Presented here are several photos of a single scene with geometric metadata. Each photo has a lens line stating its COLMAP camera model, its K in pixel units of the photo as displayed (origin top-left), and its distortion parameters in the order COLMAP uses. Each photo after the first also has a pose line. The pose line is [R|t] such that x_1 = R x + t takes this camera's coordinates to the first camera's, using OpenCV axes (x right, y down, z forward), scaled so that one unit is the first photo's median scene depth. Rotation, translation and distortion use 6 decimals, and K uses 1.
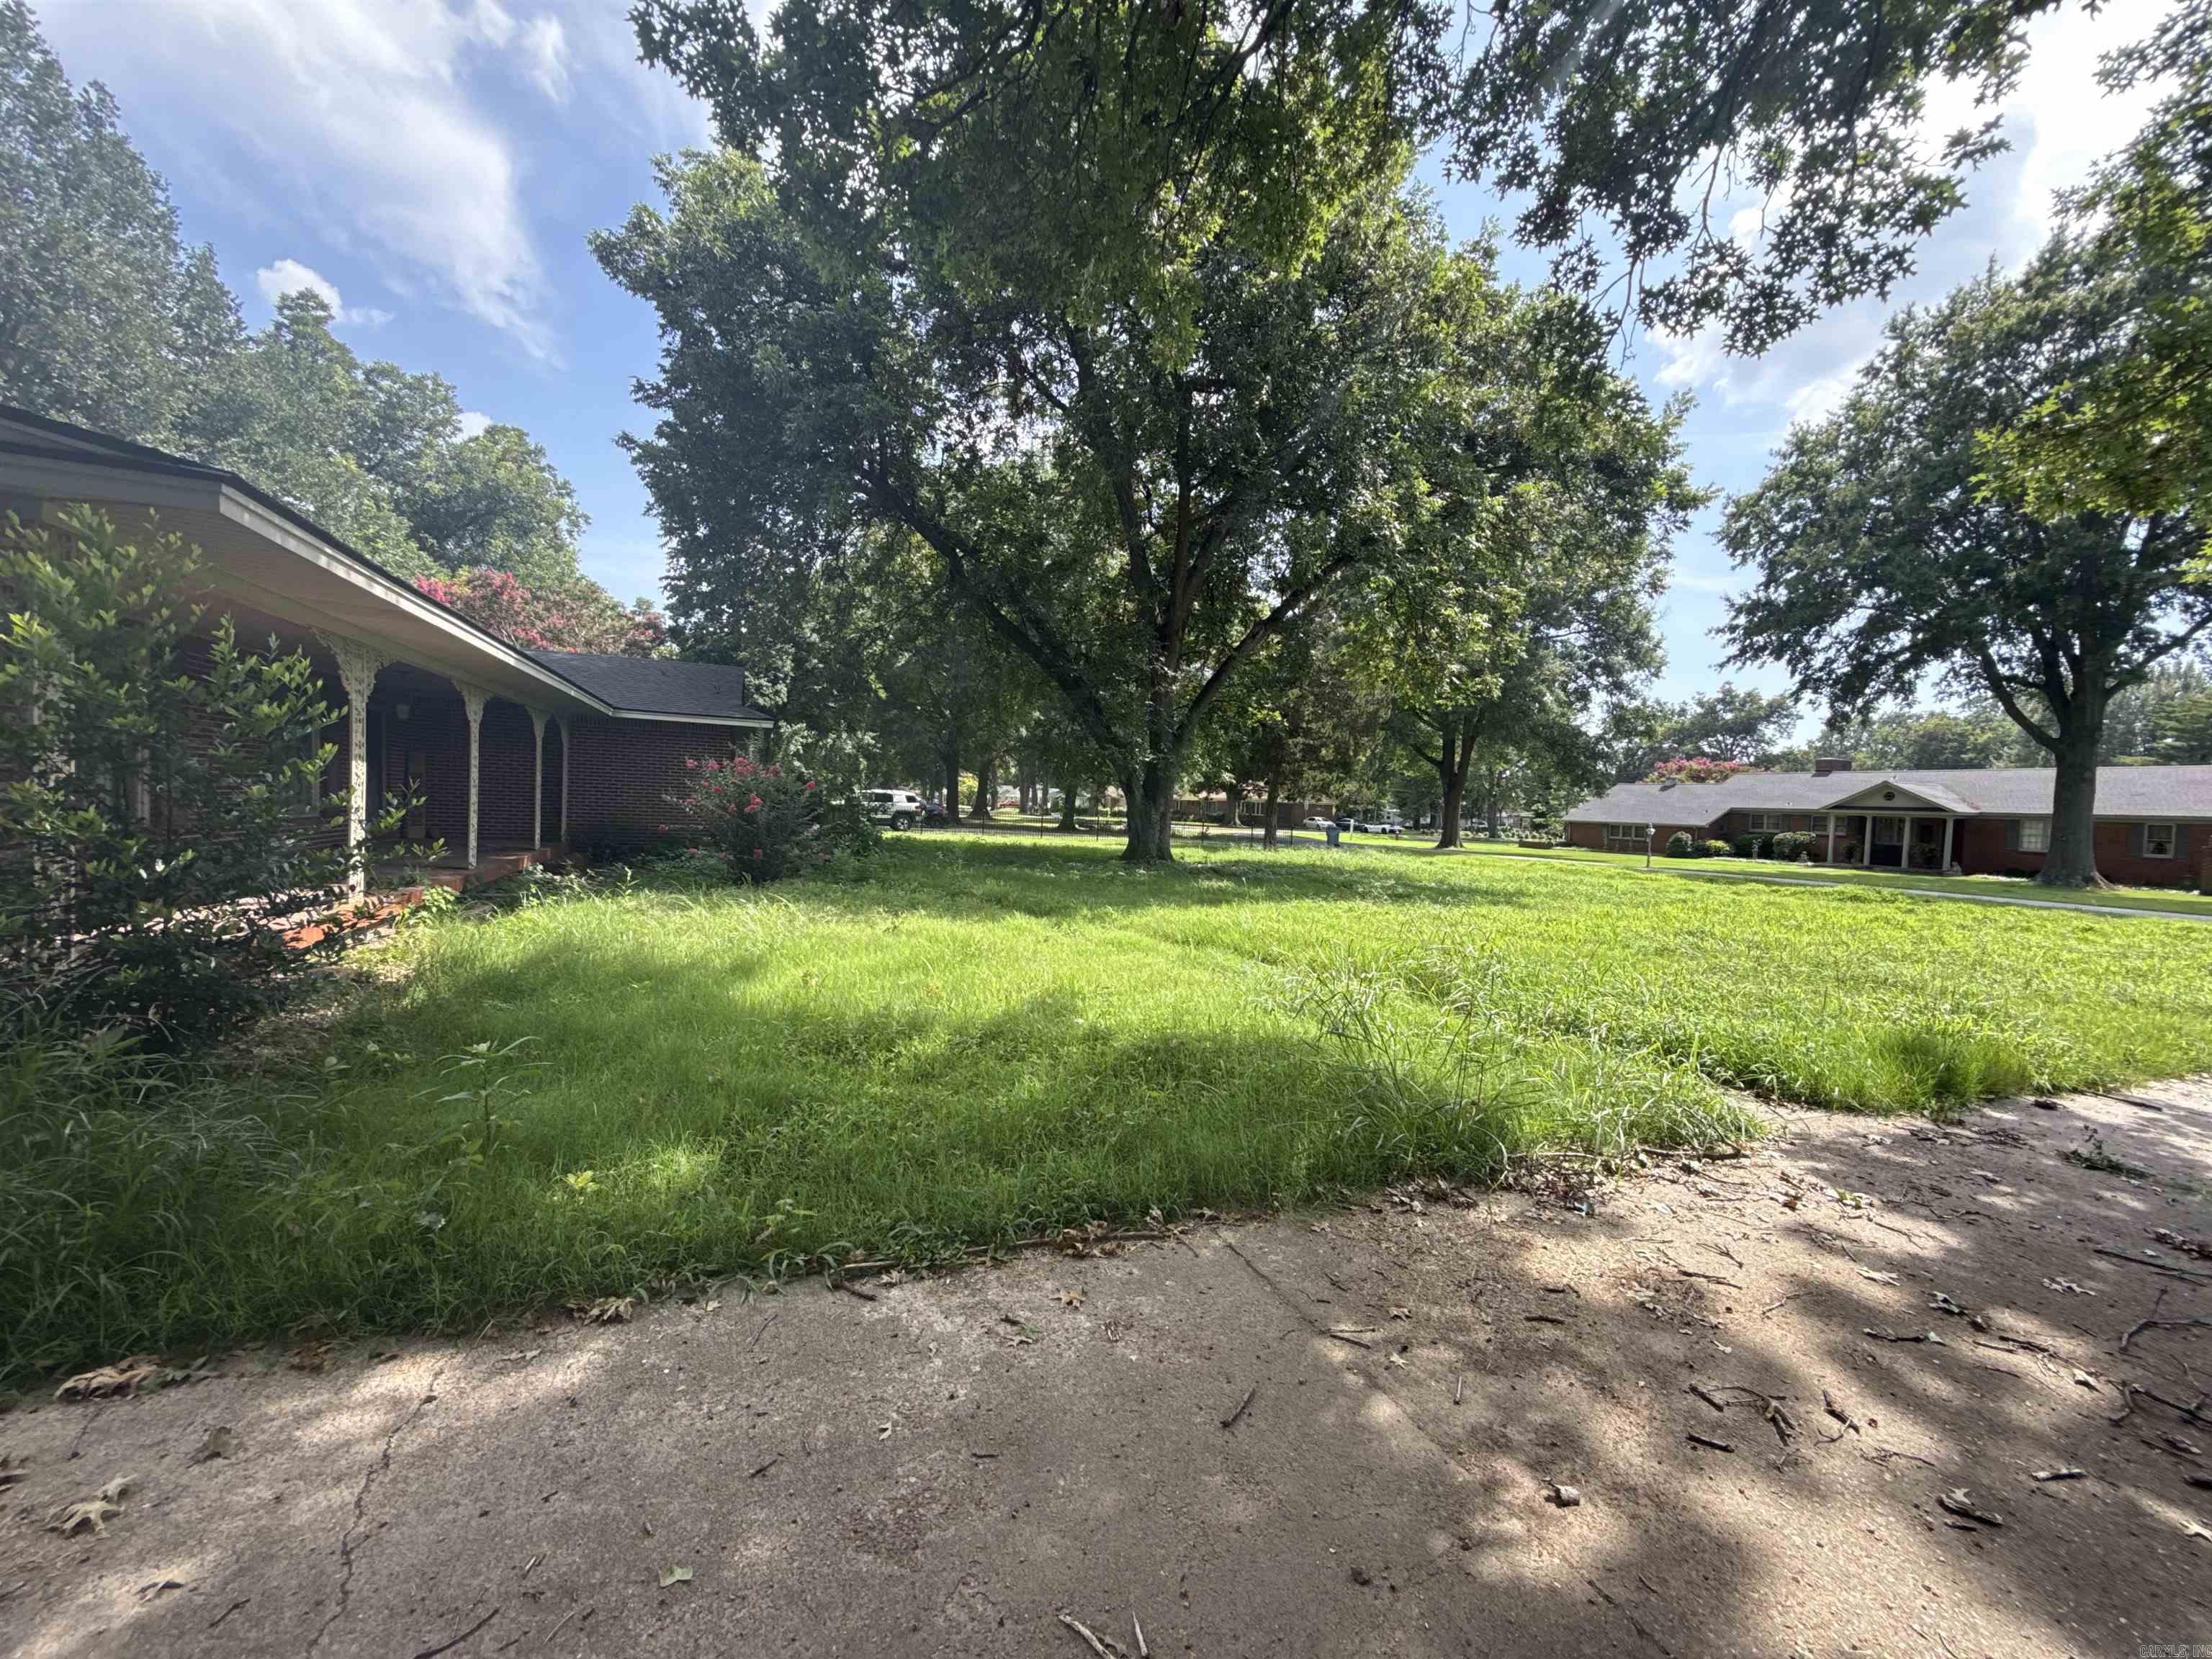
lens RADIAL K [[880.1, 0, 1106.0], [0, 880.1, 829.5], [0, 0, 1]] dist [0.000139, 0.000052]
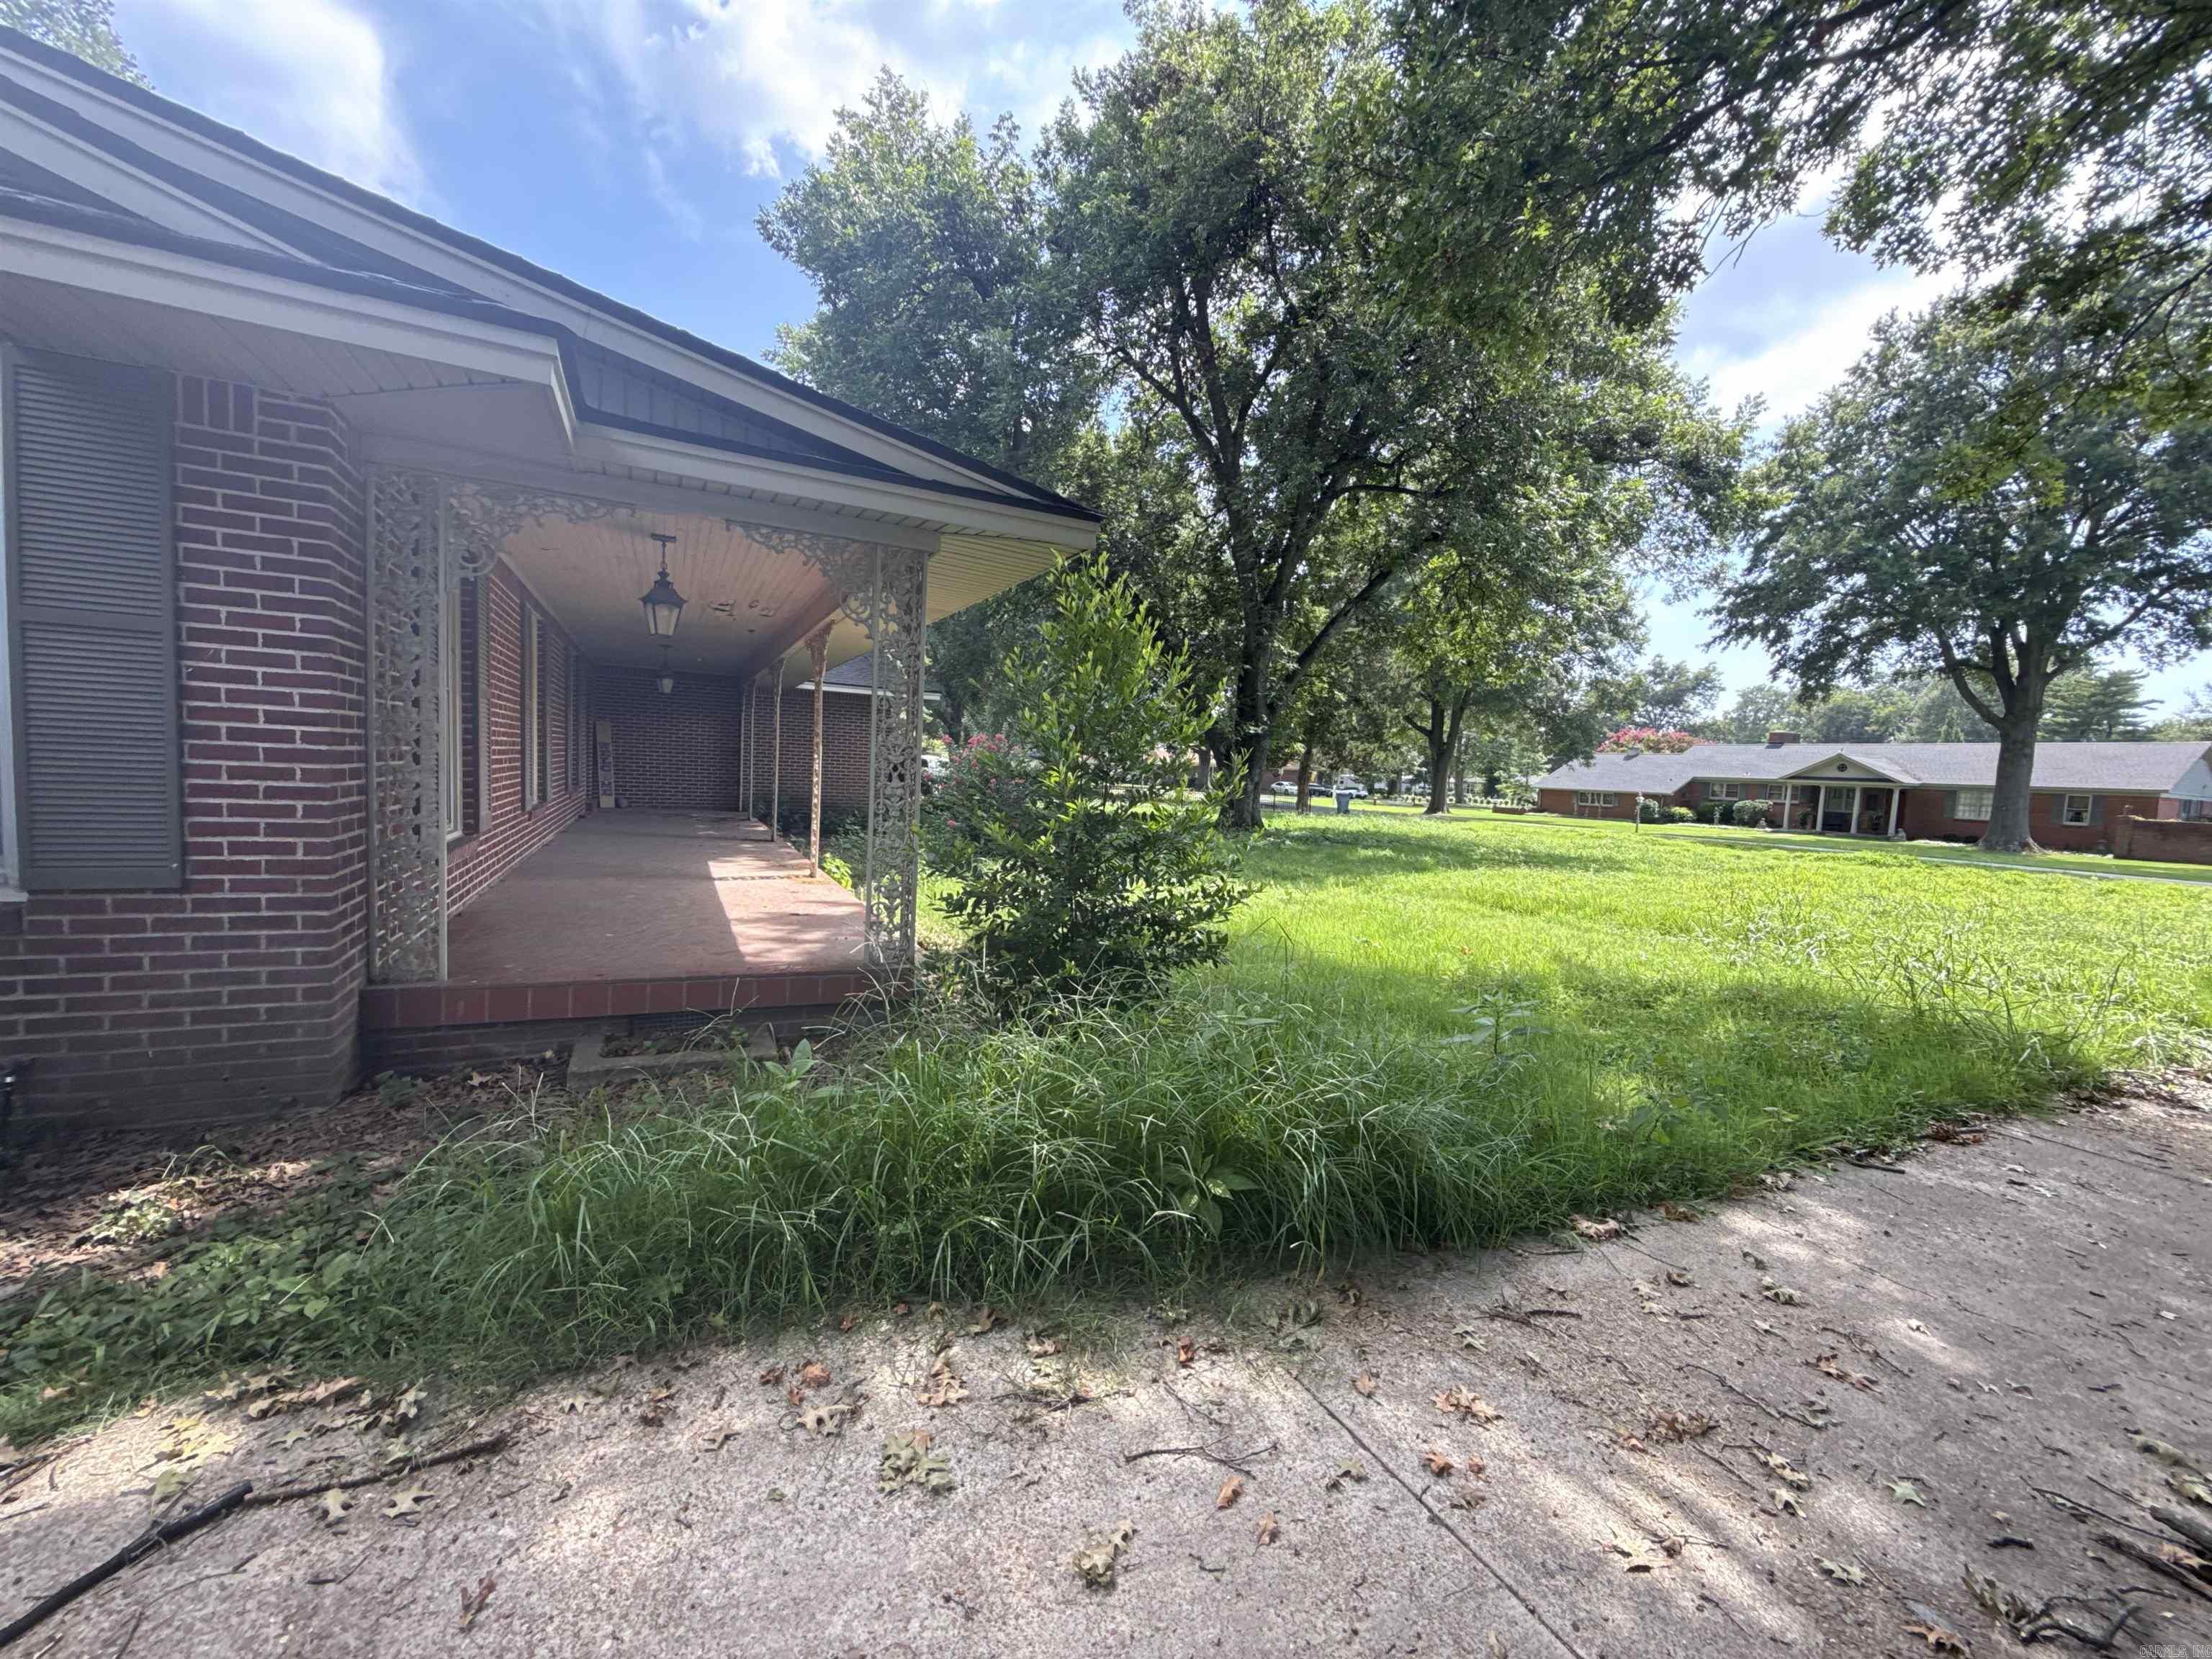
lens RADIAL K [[877.8, 0, 1106.0], [0, 877.8, 829.5], [0, 0, 1]] dist [0.000358, 0.000341]
pose [[0.997181, 0.001570, 0.075011, -0.107456], [-0.004794, 0.999071, 0.042818, -0.004050], [-0.074874, -0.043057, 0.996263, -0.017455]]
